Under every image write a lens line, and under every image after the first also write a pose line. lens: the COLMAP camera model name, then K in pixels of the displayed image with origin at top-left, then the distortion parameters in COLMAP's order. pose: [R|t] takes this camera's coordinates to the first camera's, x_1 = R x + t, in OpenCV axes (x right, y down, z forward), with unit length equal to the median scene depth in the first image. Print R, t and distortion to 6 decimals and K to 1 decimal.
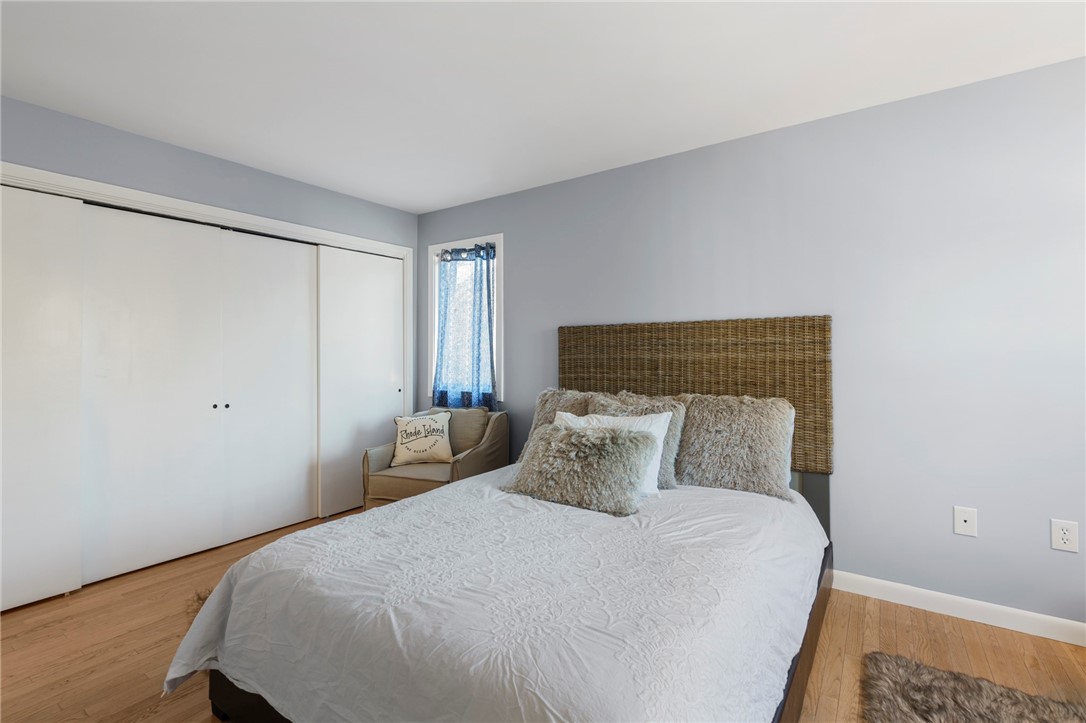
lens RADIAL K [[496.9, 0, 540.2], [0, 496.9, 352.9], [0, 0, 1]] dist [-0.005804, 0.003420]
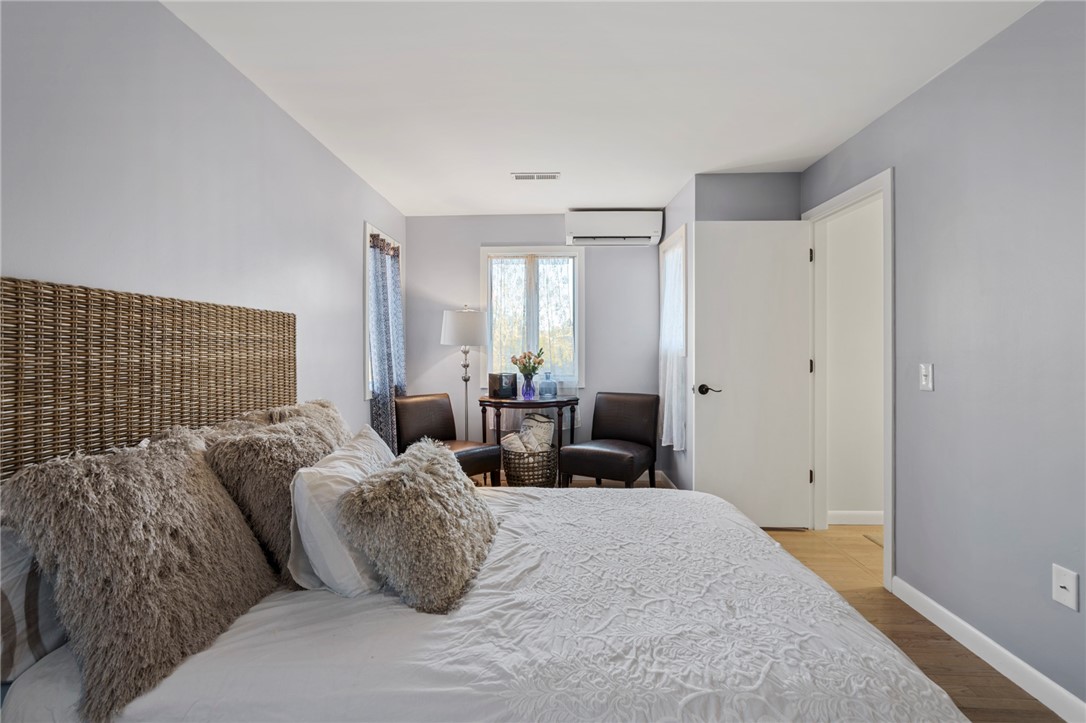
lens RADIAL K [[496.9, 0, 540.5], [0, 496.9, 344.8], [0, 0, 1]] dist [-0.005804, 0.003420]
pose [[-0.548493, 0.011163, 0.836081, -0.521848], [0.006066, 0.999938, -0.009371, -0.000128], [-0.836133, -0.000069, -0.548526, 1.108866]]
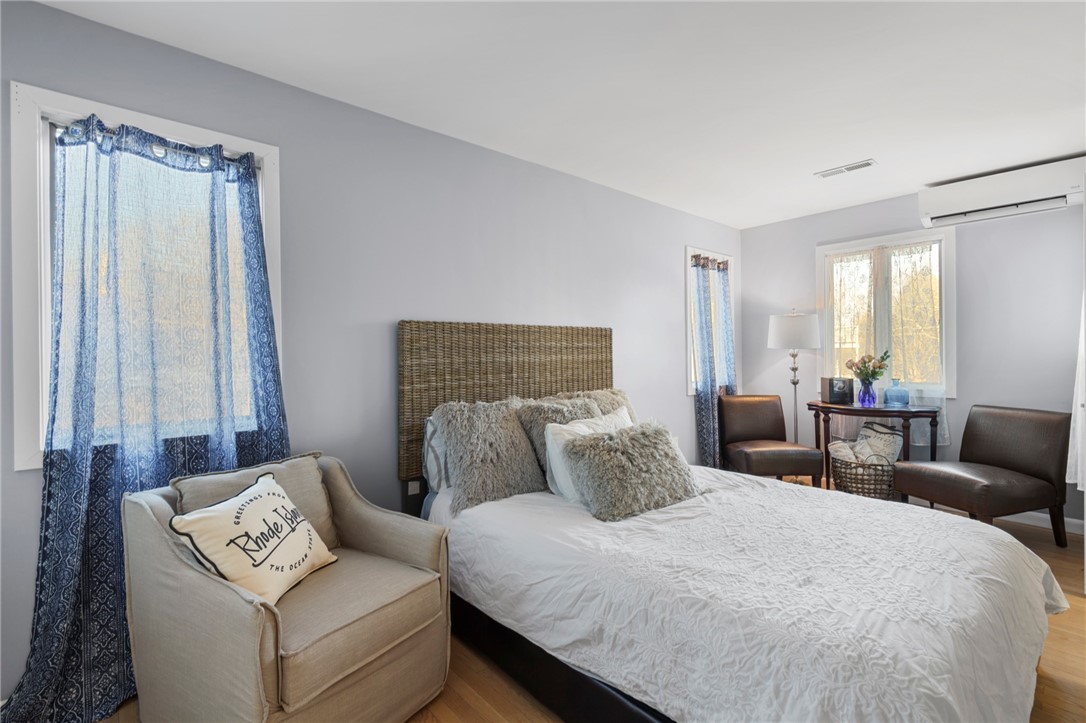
lens RADIAL K [[496.9, 0, 538.4], [0, 496.9, 356.3], [0, 0, 1]] dist [-0.005804, 0.003420]
pose [[0.242902, -0.001561, 0.970050, -0.819329], [0.009503, 0.999955, -0.000770, 0.003452], [-0.970004, 0.009406, 0.242905, 0.838738]]
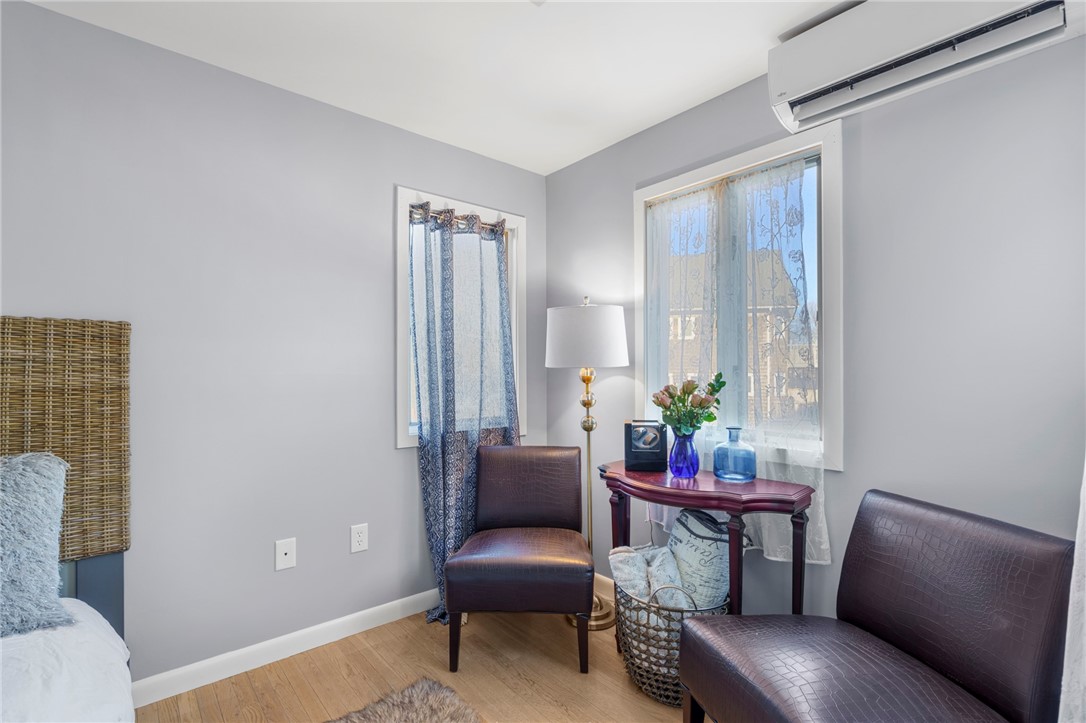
lens RADIAL K [[496.9, 0, 542.6], [0, 496.9, 369.6], [0, 0, 1]] dist [-0.005804, 0.003420]
pose [[0.258199, 0.008890, 0.966051, 0.061165], [-0.000097, 0.999958, -0.009176, -0.002799], [-0.966092, 0.002276, 0.258189, 0.253165]]
